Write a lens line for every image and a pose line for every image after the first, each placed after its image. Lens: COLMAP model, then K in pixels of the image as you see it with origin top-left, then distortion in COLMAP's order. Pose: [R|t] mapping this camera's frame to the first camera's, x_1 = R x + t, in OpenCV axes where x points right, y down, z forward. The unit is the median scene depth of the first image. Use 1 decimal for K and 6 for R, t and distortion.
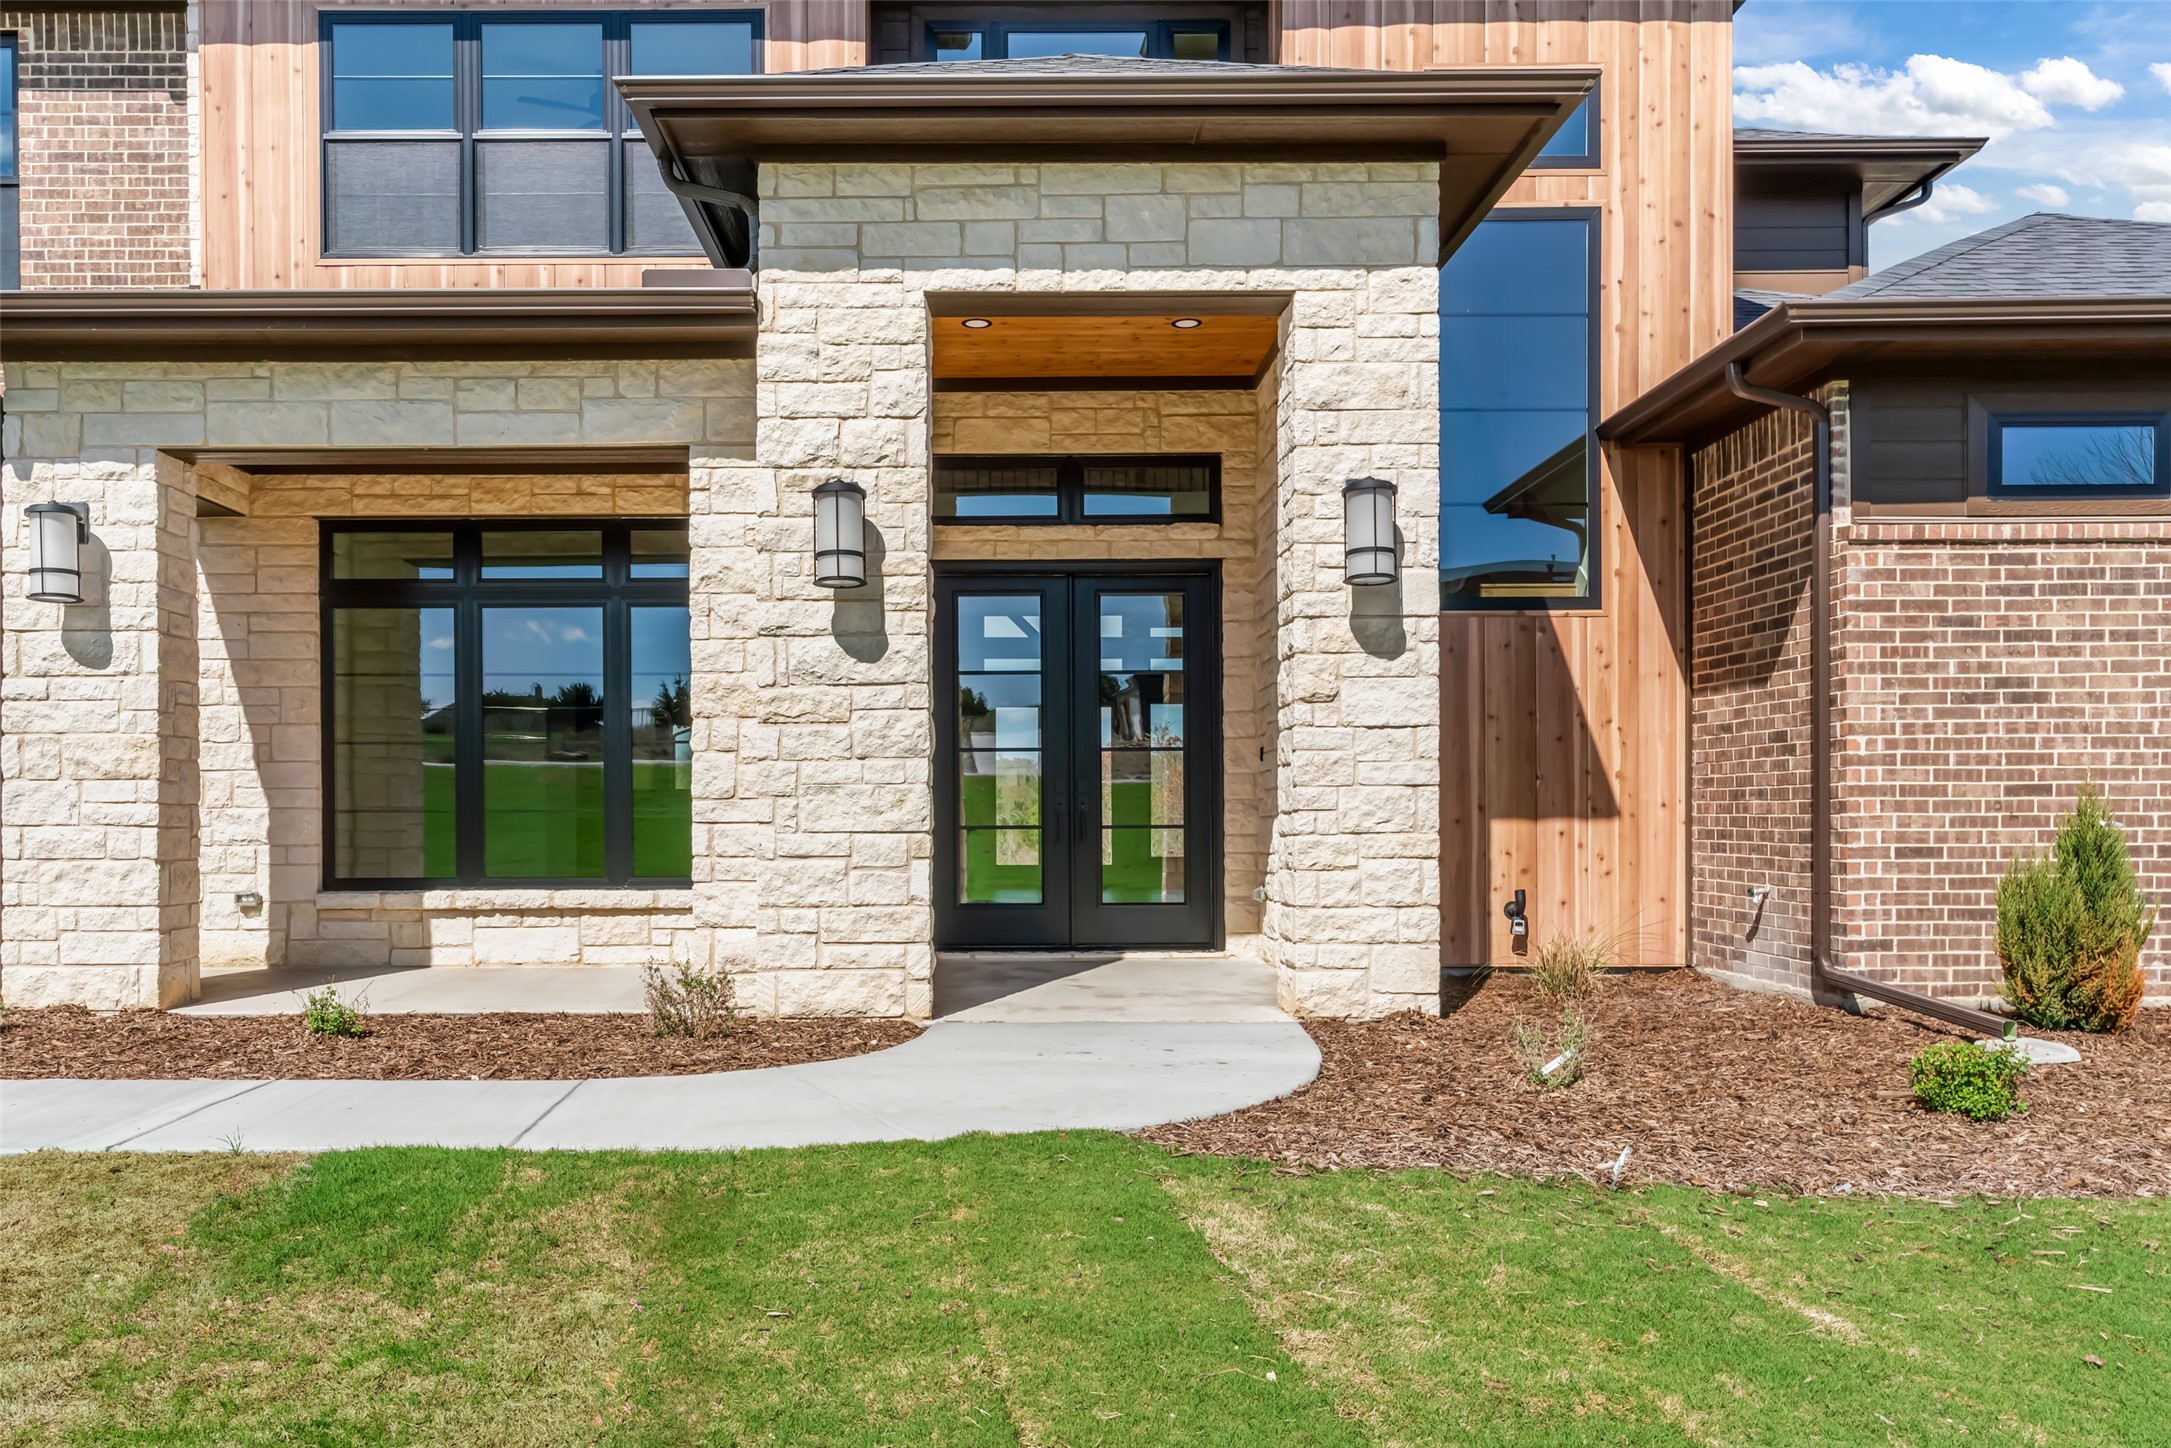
lens RADIAL K [[1489.4, 0, 1083.8], [0, 1489.4, 739.3], [0, 0, 1]] dist [0.004133, 0.000028]
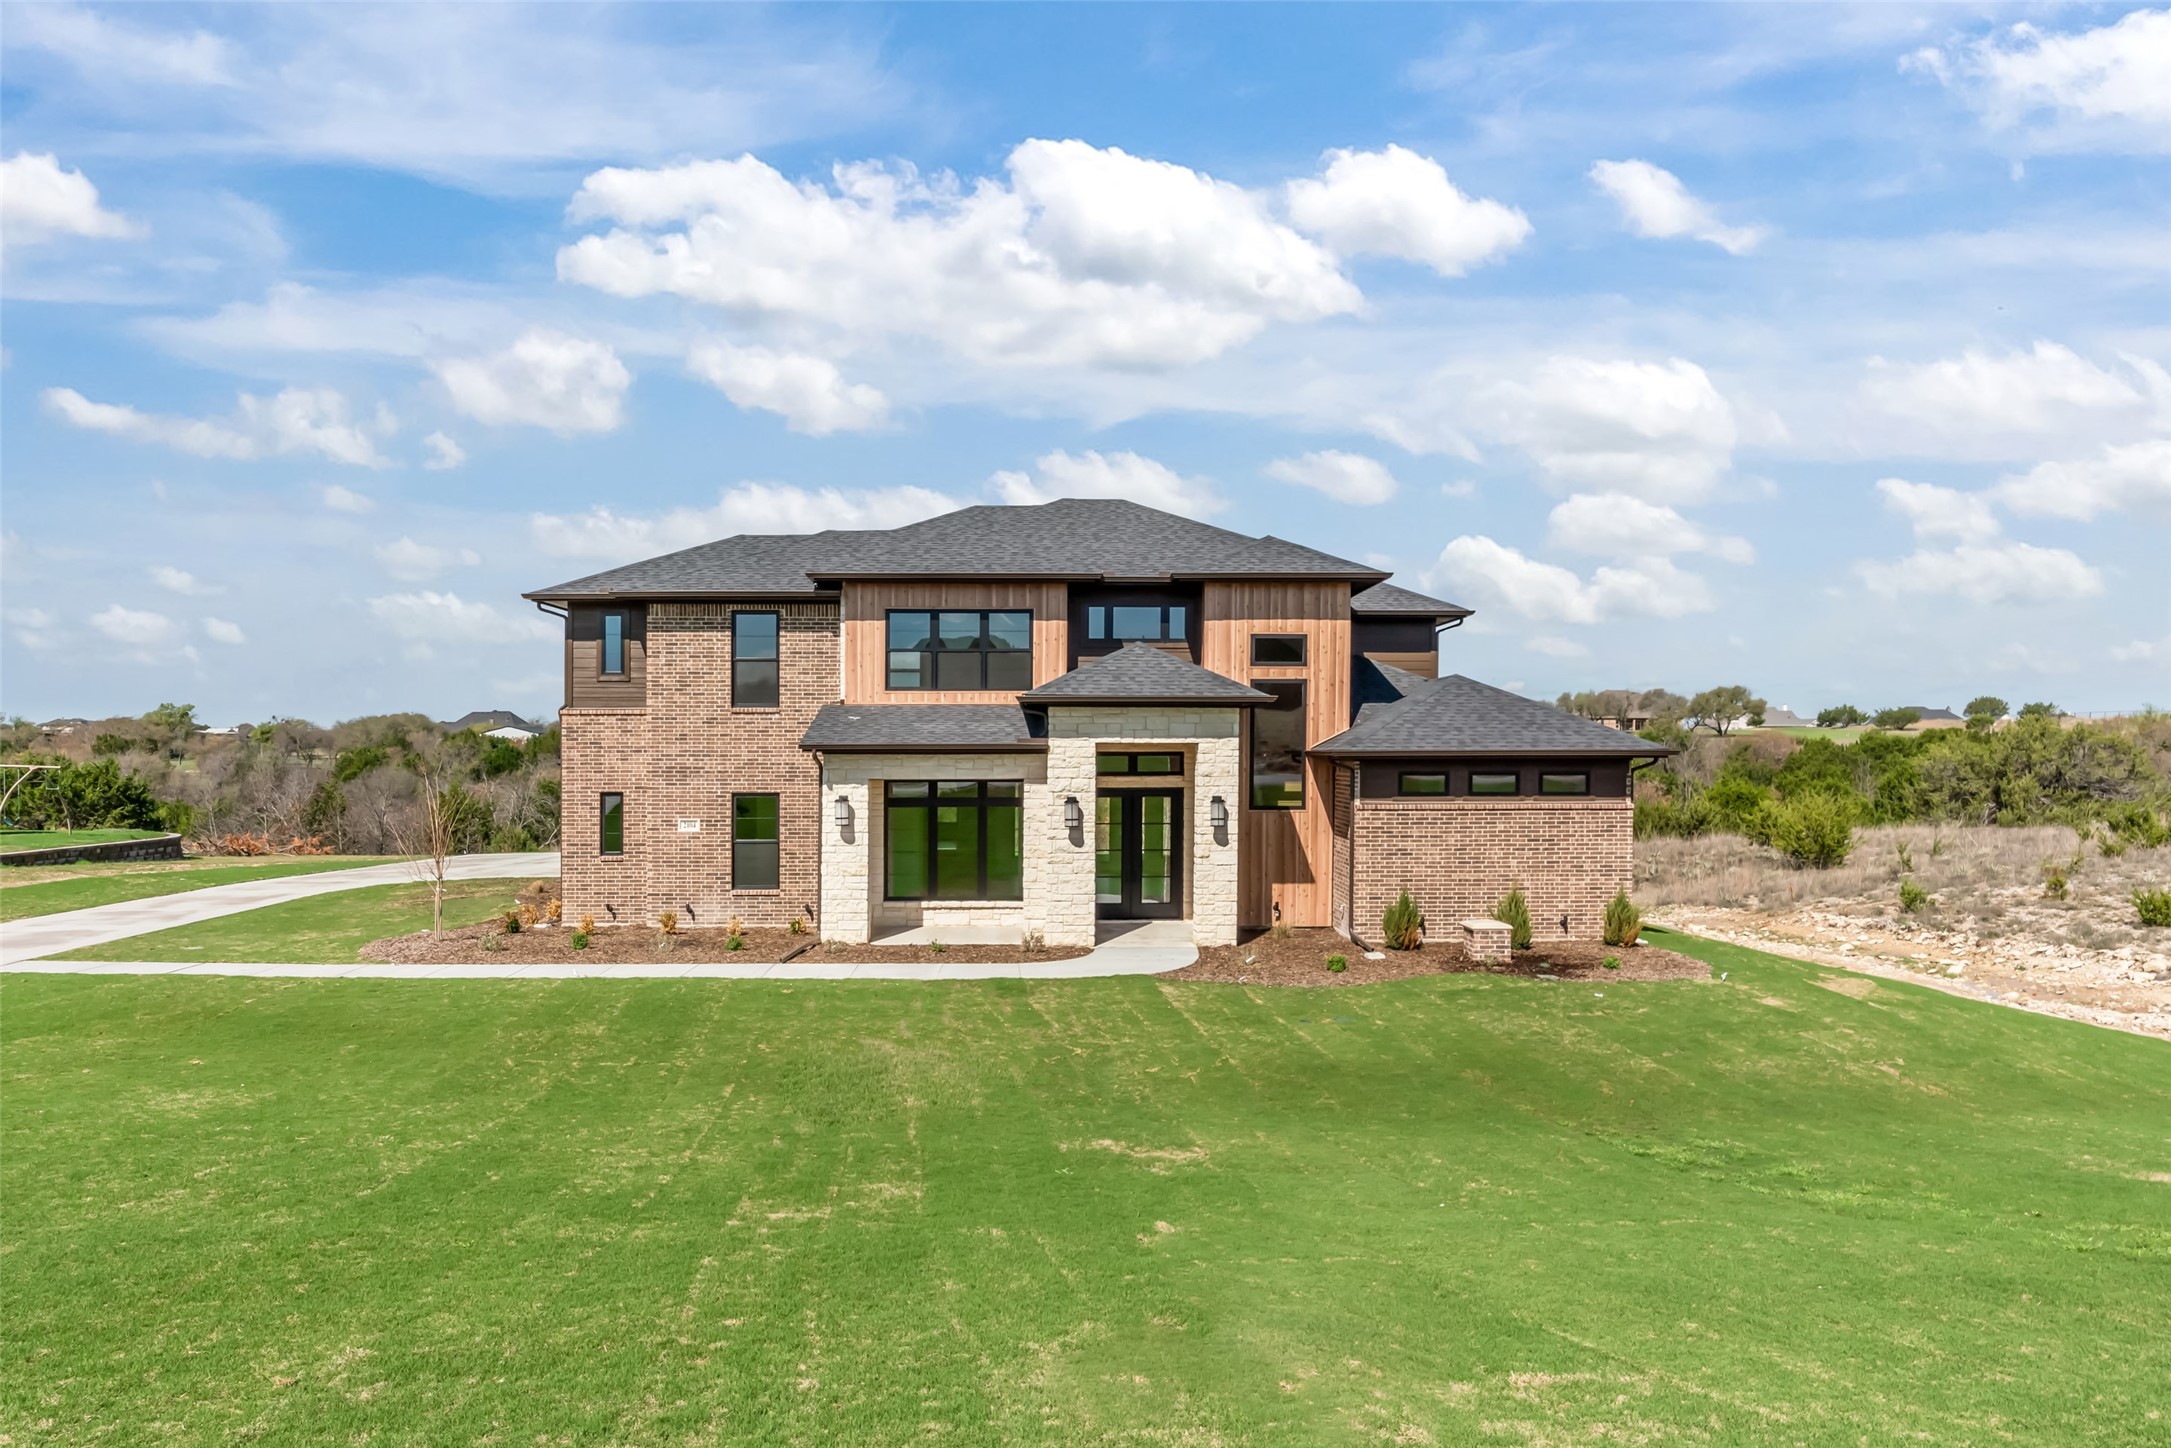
lens RADIAL K [[1075.2, 0, 1182.6], [0, 1075.2, 717.3], [0, 0, 1]] dist [0.003038, 0.000247]
pose [[0.998529, 0.009778, 0.053323, -0.033945], [-0.009811, 0.999952, 0.000350, -0.346855], [-0.053317, -0.000873, 0.998577, -1.507221]]
